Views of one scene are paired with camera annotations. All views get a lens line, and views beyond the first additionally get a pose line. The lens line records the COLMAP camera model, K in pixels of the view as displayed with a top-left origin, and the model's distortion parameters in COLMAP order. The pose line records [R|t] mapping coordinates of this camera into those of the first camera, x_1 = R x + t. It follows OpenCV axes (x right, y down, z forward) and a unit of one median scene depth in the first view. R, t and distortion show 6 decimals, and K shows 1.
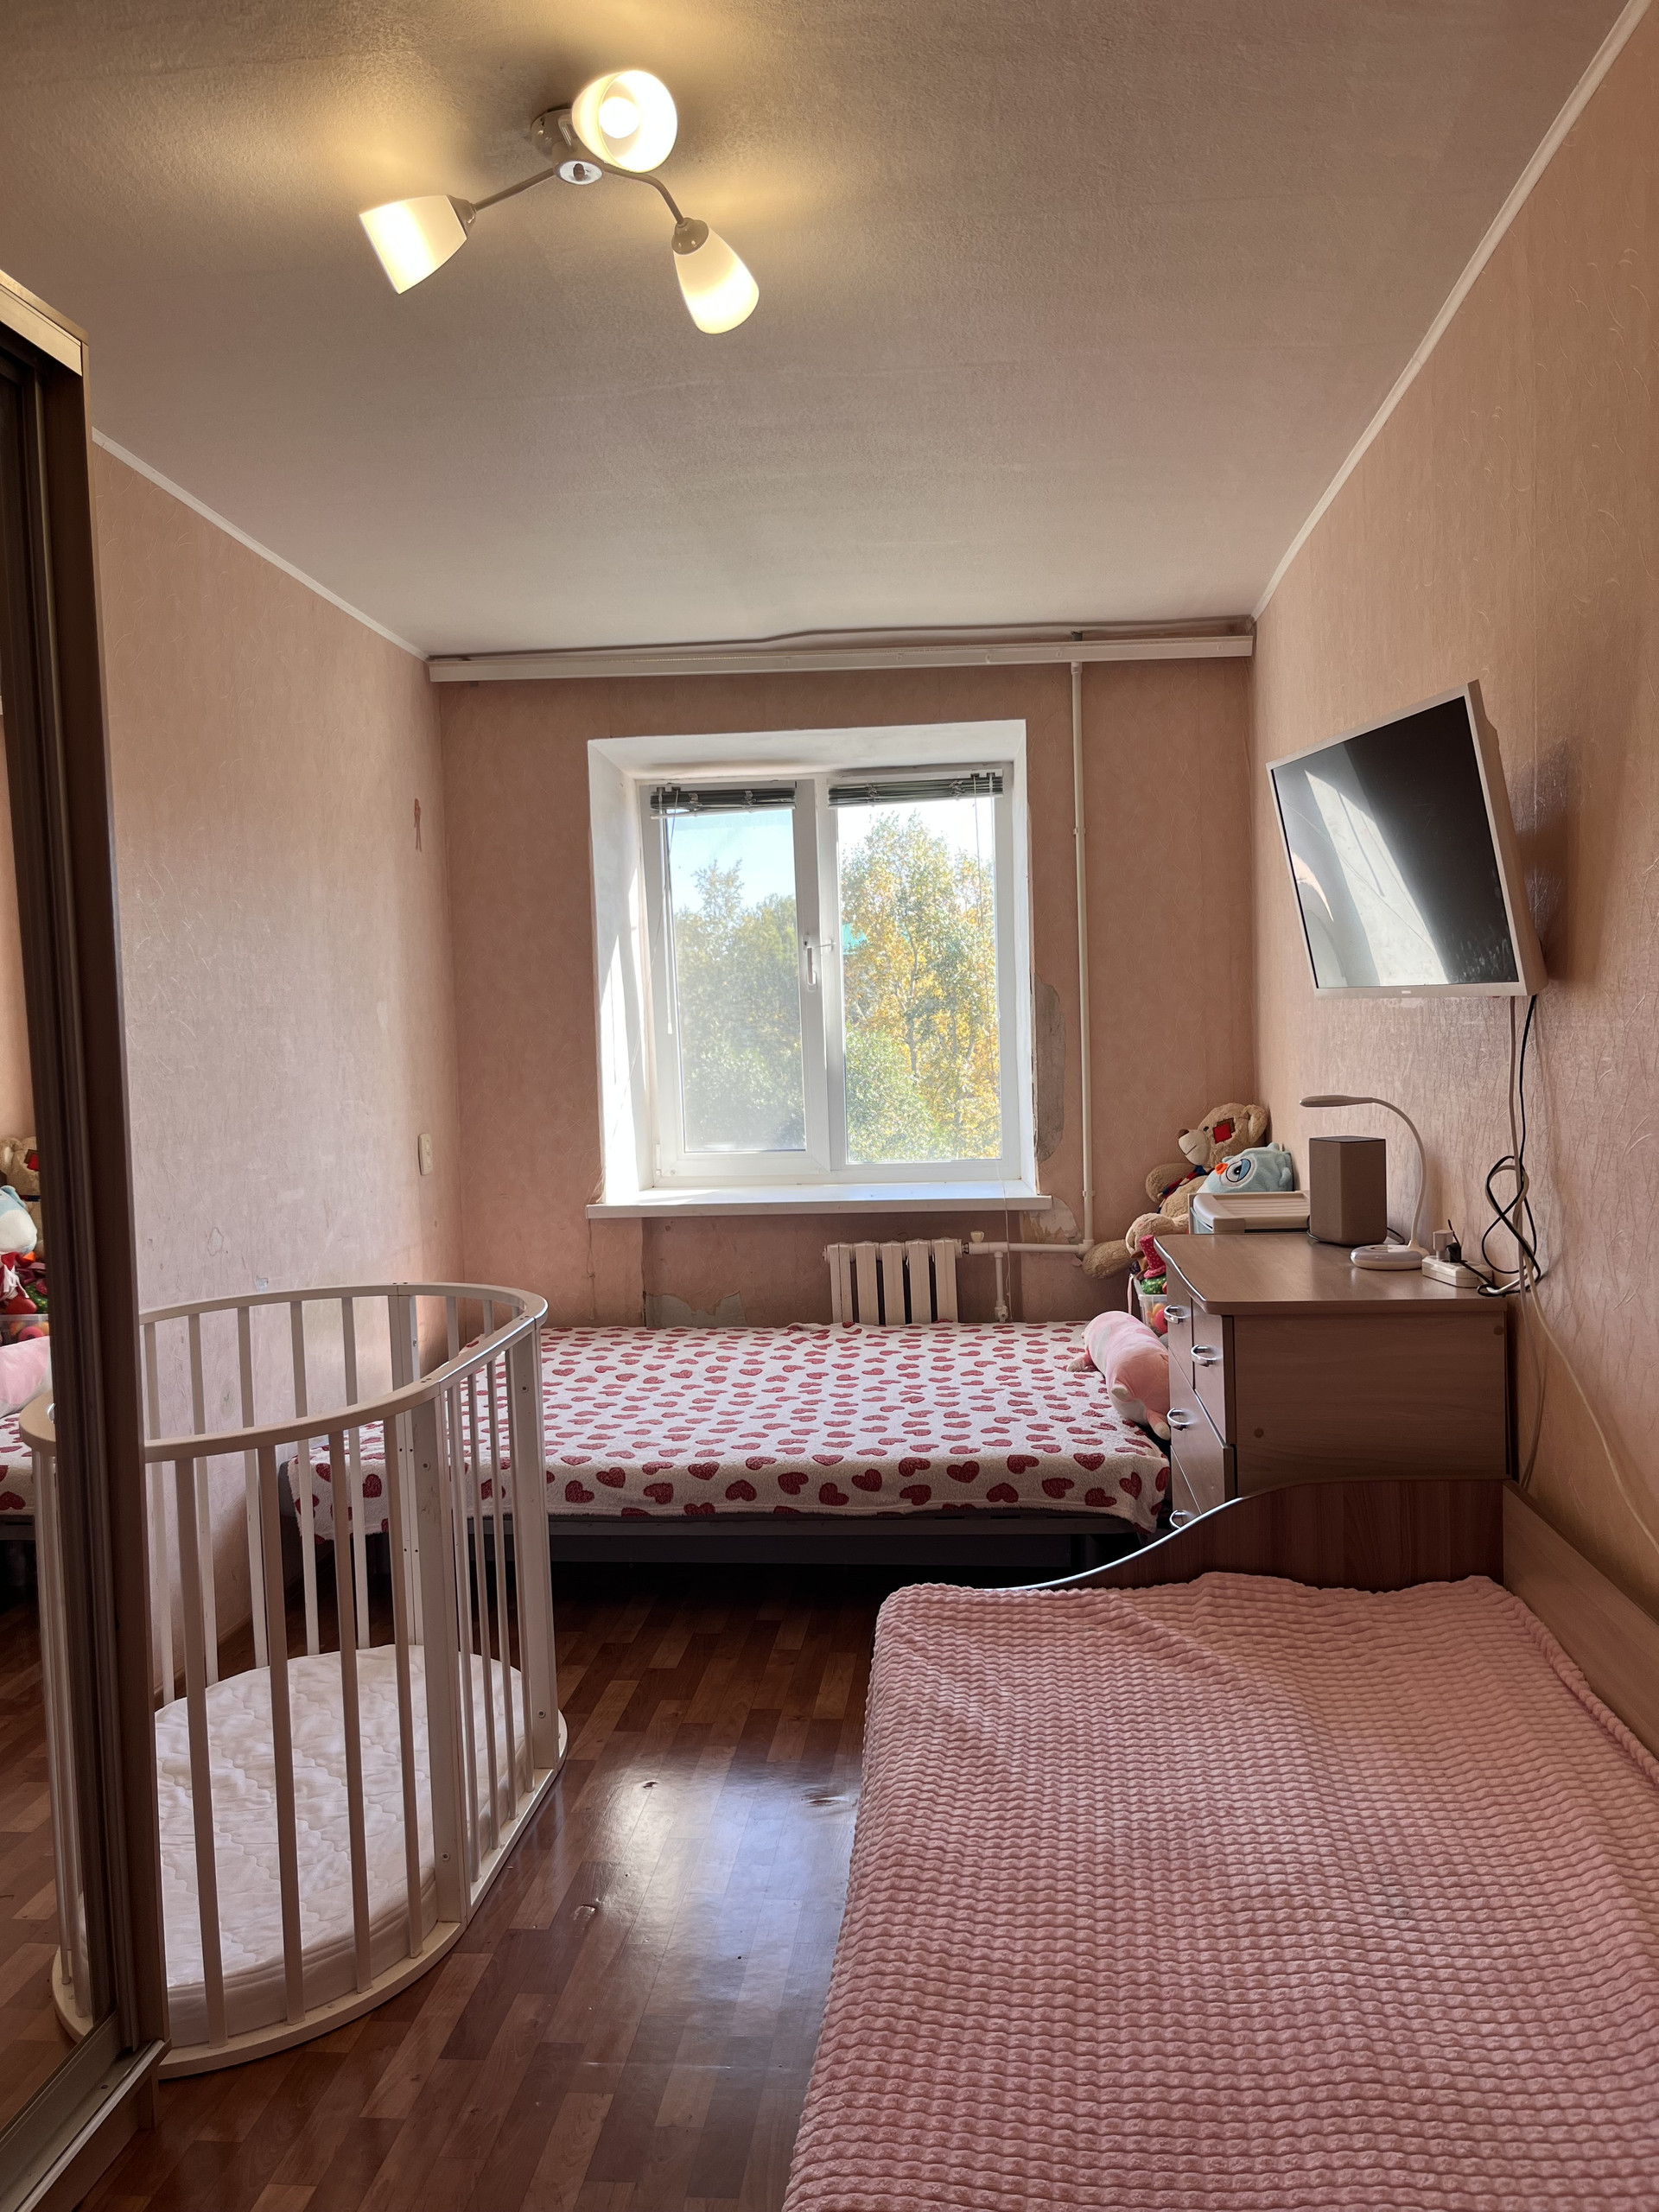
lens RADIAL K [[1656.0, 0, 861.4], [0, 1656.0, 1121.9], [0, 0, 1]] dist [0.047324, -0.058651]
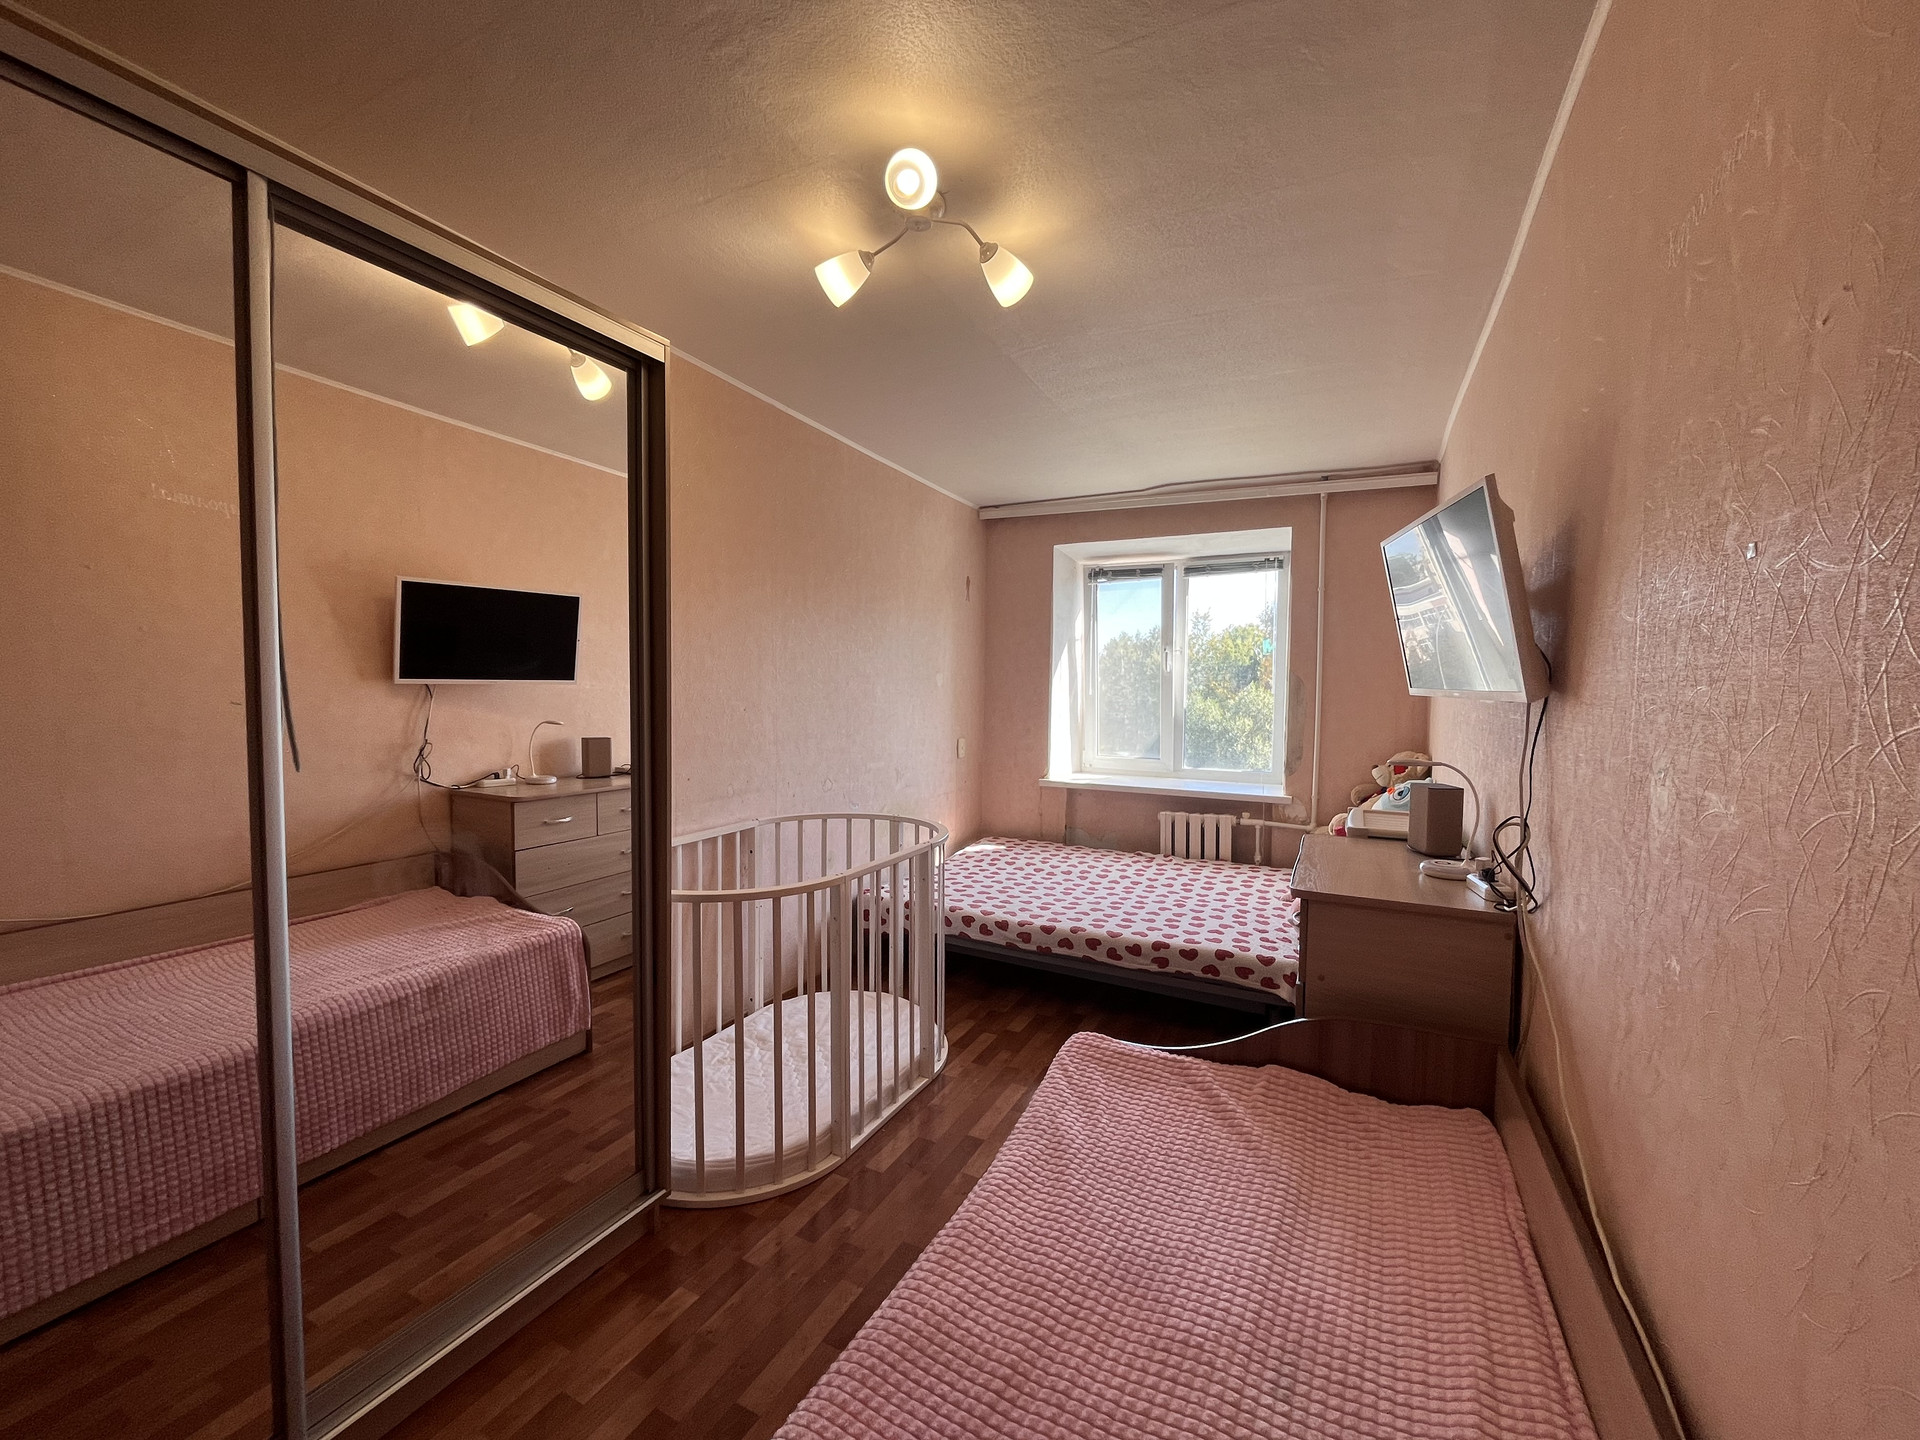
lens RADIAL K [[778.1, 0, 956.4], [0, 778.1, 721.4], [0, 0, 1]] dist [-0.000805, 0.000260]
pose [[0.925632, 0.058290, -0.373910, 0.124015], [-0.062219, 0.998061, 0.001567, -0.019492], [0.373276, 0.021814, 0.927464, 0.139779]]
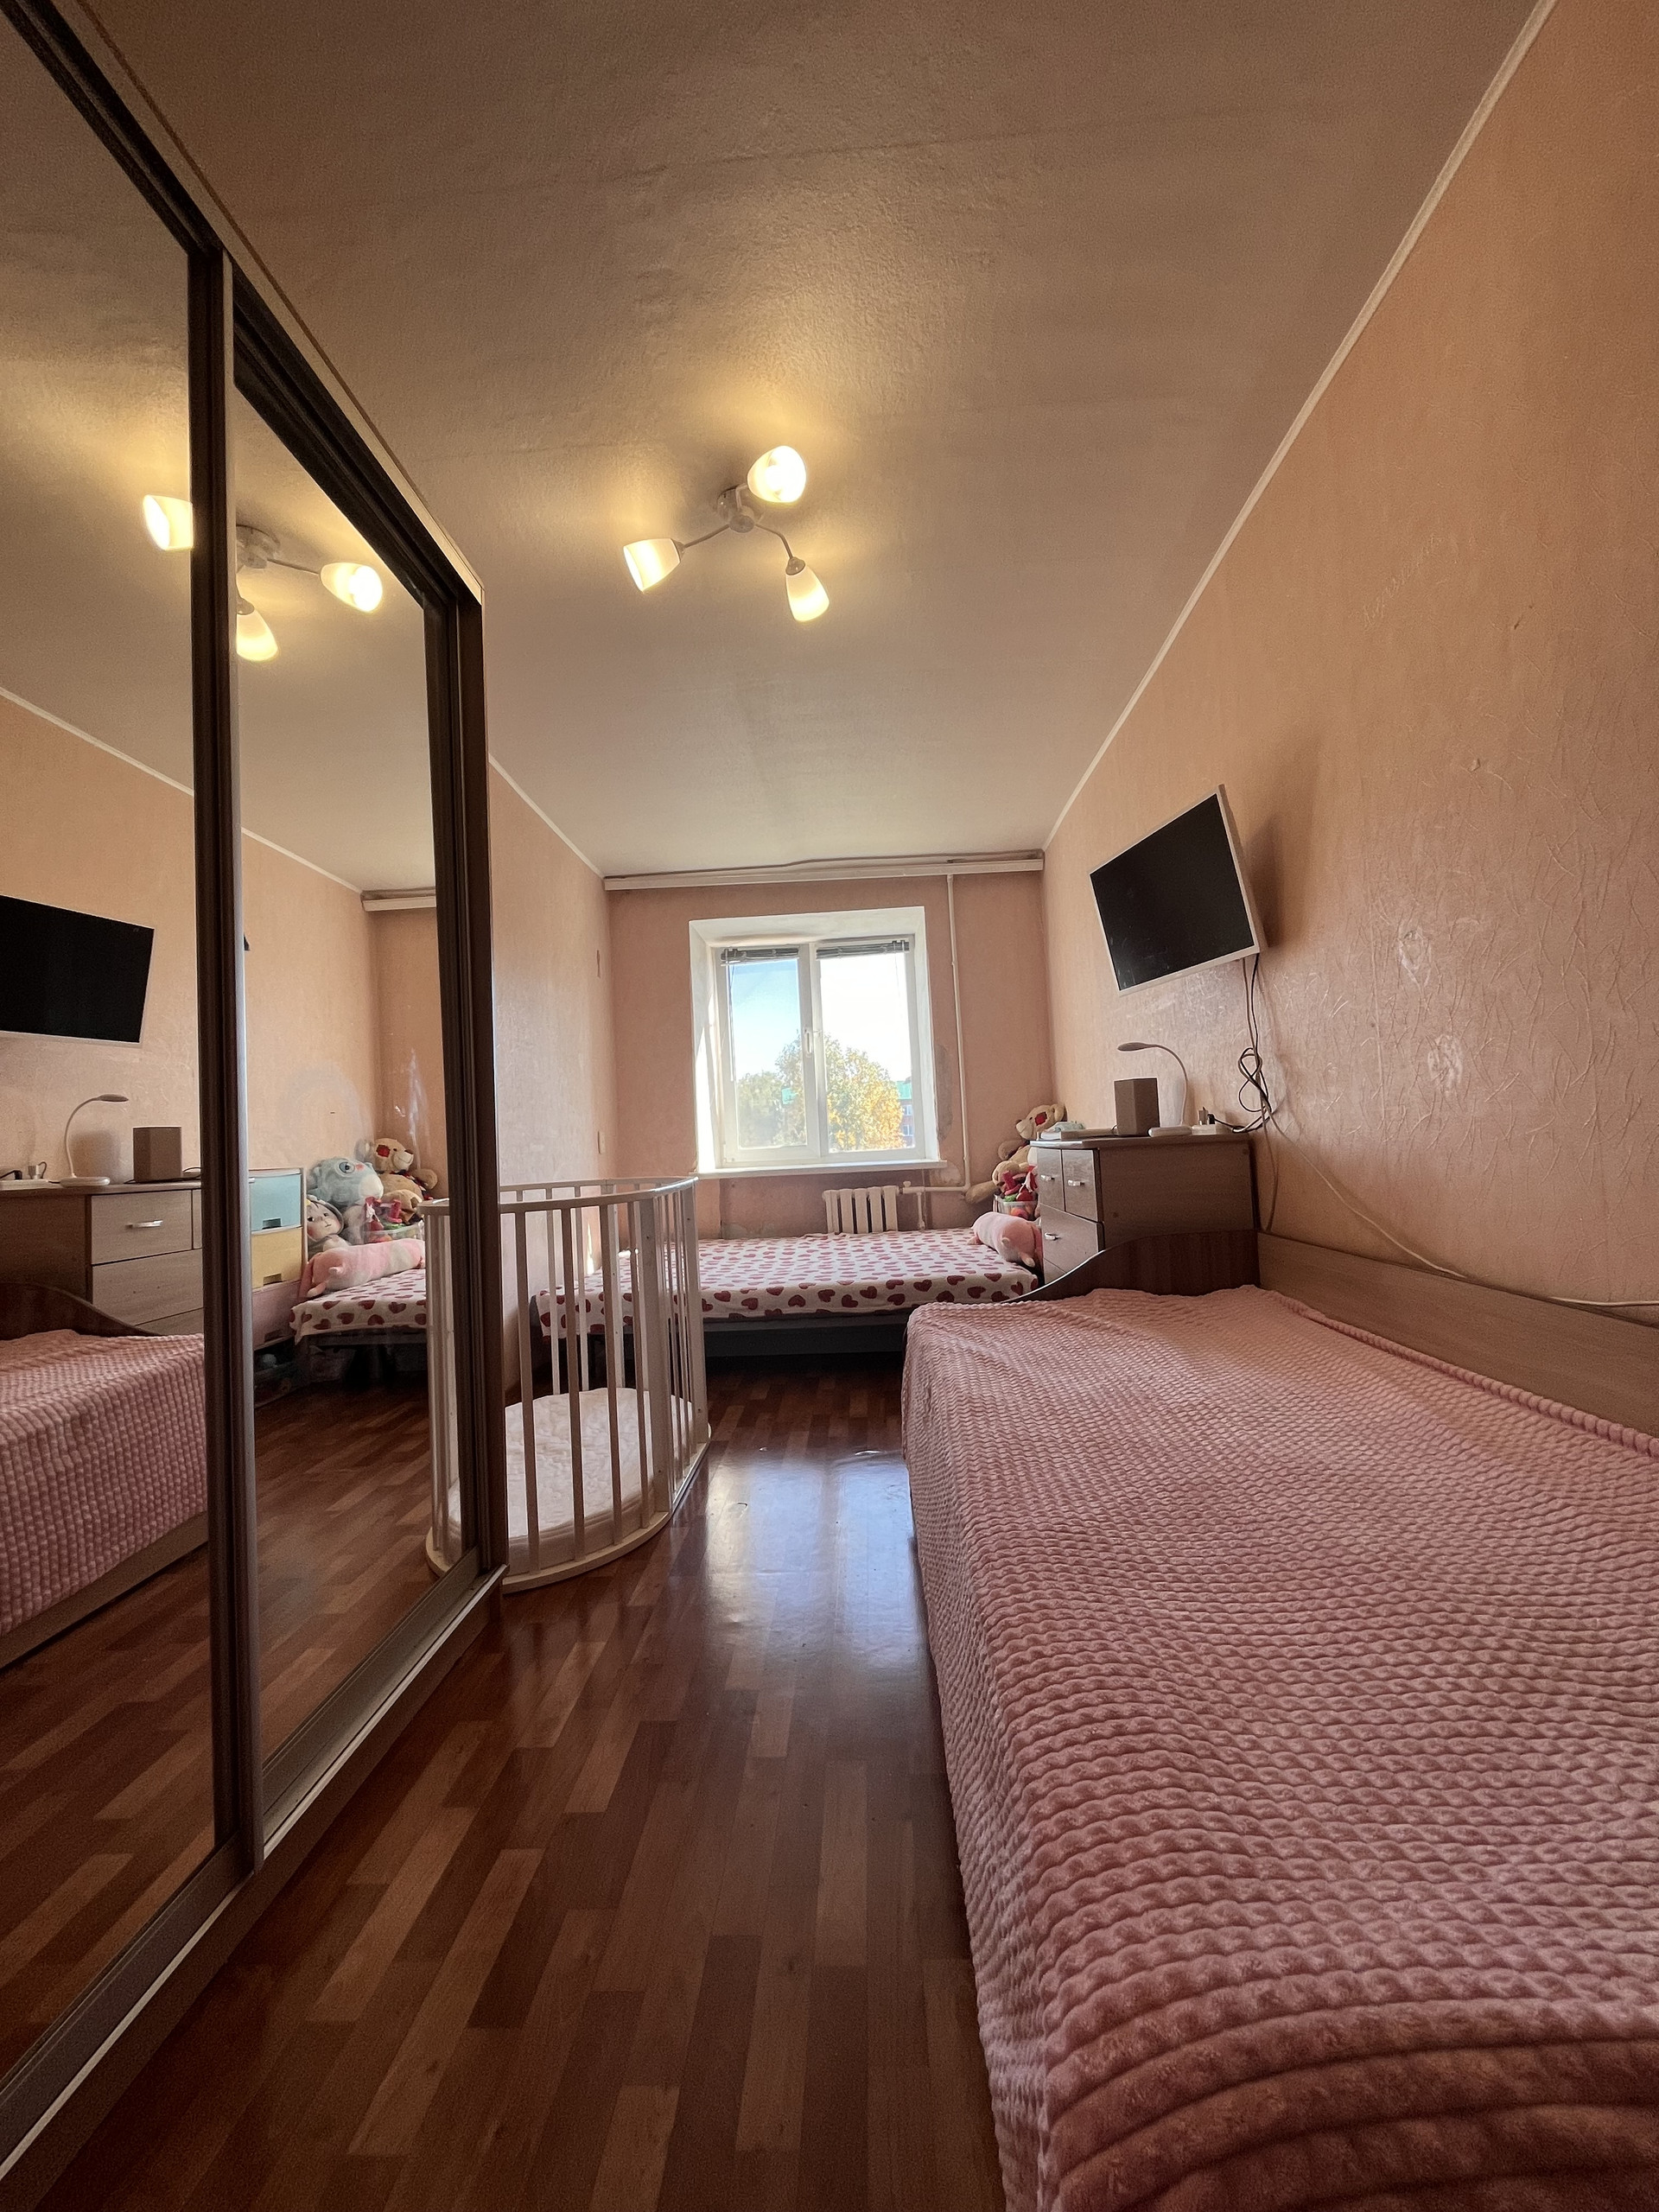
lens RADIAL K [[890.0, 0, 827.7], [0, 890.0, 1102.7], [0, 0, 1]] dist [-0.005683, -0.000349]
pose [[0.999227, -0.019176, 0.034325, -0.067592], [0.022494, 0.994828, -0.099047, 0.105407], [-0.032249, 0.099742, 0.994491, 0.036212]]
